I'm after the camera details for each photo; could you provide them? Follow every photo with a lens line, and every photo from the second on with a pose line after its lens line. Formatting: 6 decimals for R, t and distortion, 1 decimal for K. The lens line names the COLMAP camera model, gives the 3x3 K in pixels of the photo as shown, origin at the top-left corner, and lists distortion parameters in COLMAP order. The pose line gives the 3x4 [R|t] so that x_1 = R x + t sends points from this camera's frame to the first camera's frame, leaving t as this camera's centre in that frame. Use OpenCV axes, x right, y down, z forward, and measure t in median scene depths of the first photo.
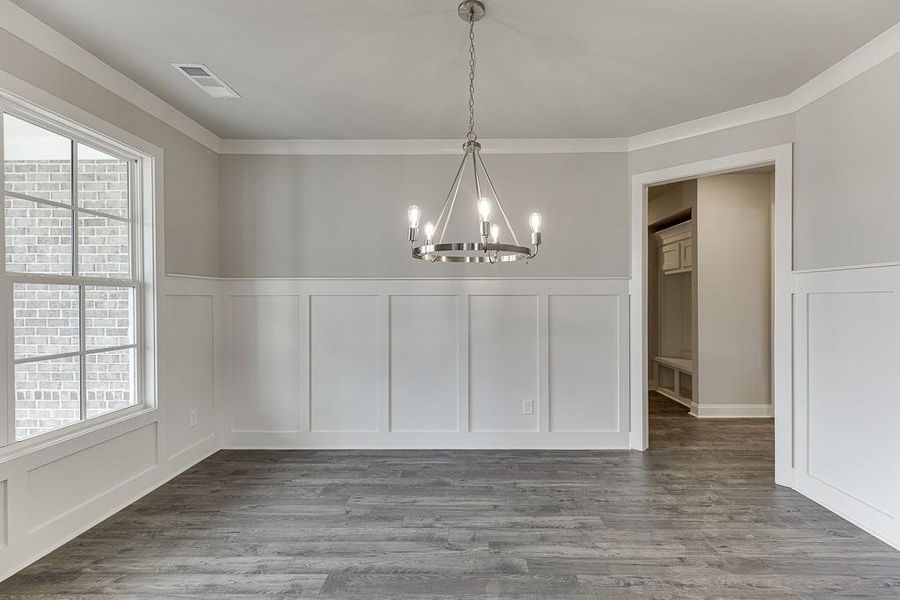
lens RADIAL K [[409.9, 0, 454.2], [0, 409.9, 295.6], [0, 0, 1]] dist [-0.000706, -0.000272]
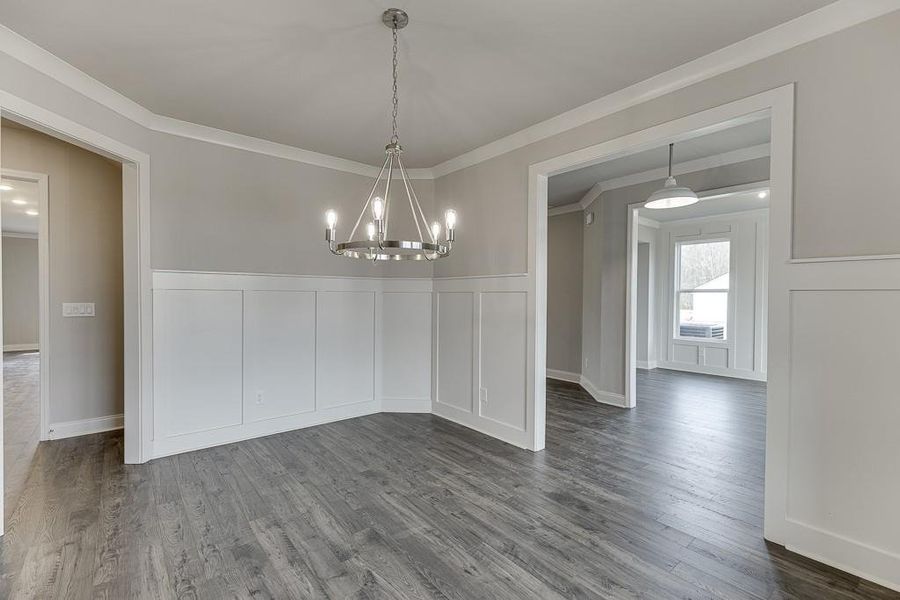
lens RADIAL K [[409.9, 0, 452.1], [0, 409.9, 300.2], [0, 0, 1]] dist [-0.000706, -0.000272]
pose [[-0.657415, -0.011796, 0.753436, -0.744264], [-0.005755, 0.999927, 0.010633, 0.001634], [-0.753506, 0.002654, -0.657435, 1.379366]]
